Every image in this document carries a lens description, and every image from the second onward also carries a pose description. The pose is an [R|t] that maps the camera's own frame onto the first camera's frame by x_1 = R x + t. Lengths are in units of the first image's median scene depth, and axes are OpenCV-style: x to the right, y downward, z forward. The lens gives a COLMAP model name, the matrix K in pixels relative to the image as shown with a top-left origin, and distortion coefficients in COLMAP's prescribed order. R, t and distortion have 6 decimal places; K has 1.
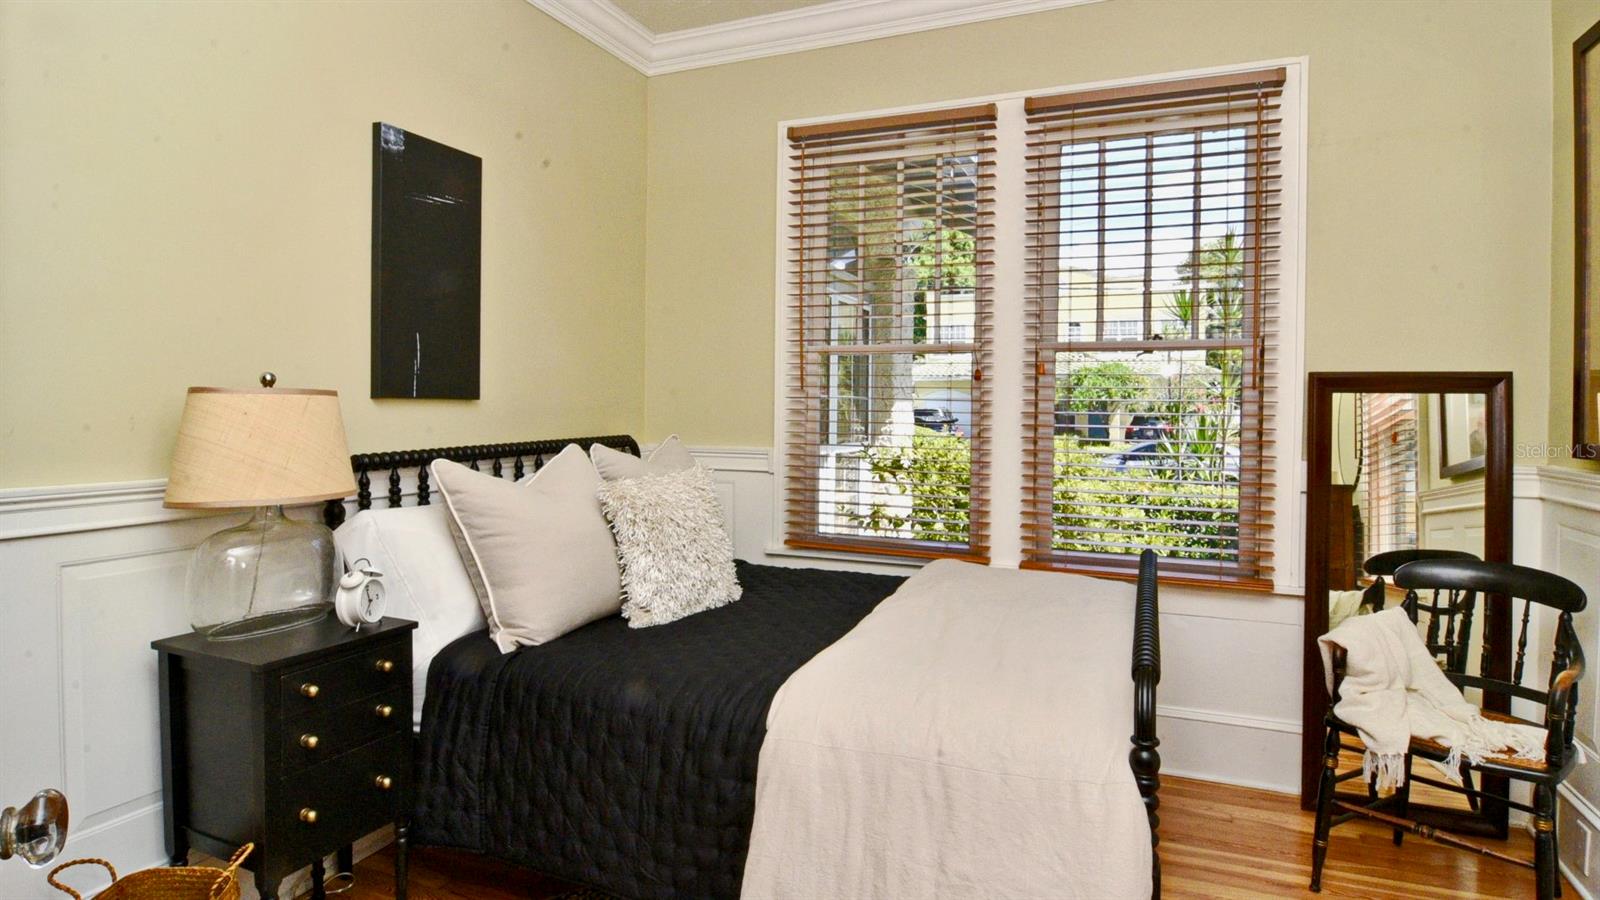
lens RADIAL K [[811.8, 0, 802.8], [0, 811.8, 418.9], [0, 0, 1]] dist [-0.017185, -0.000281]
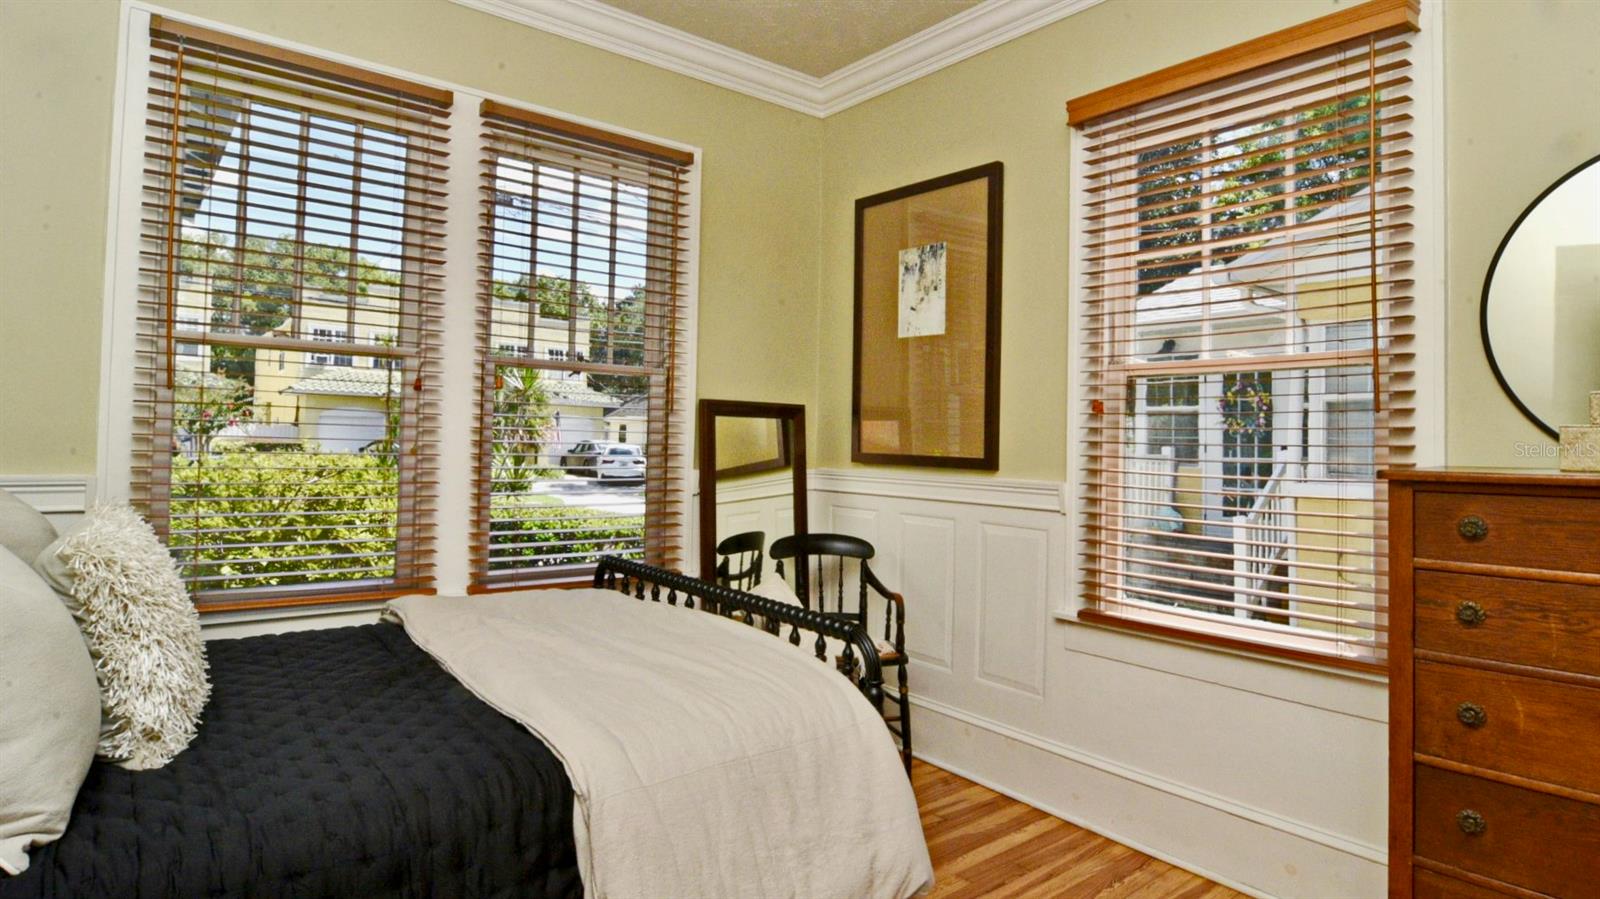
lens RADIAL K [[865.7, 0, 812.4], [0, 865.7, 405.8], [0, 0, 1]] dist [-0.018620, -0.001203]
pose [[0.489353, 0.031538, 0.871515, -0.432928], [-0.009622, 0.999480, -0.030766, -0.006788], [-0.872033, 0.006670, 0.489402, 0.175048]]
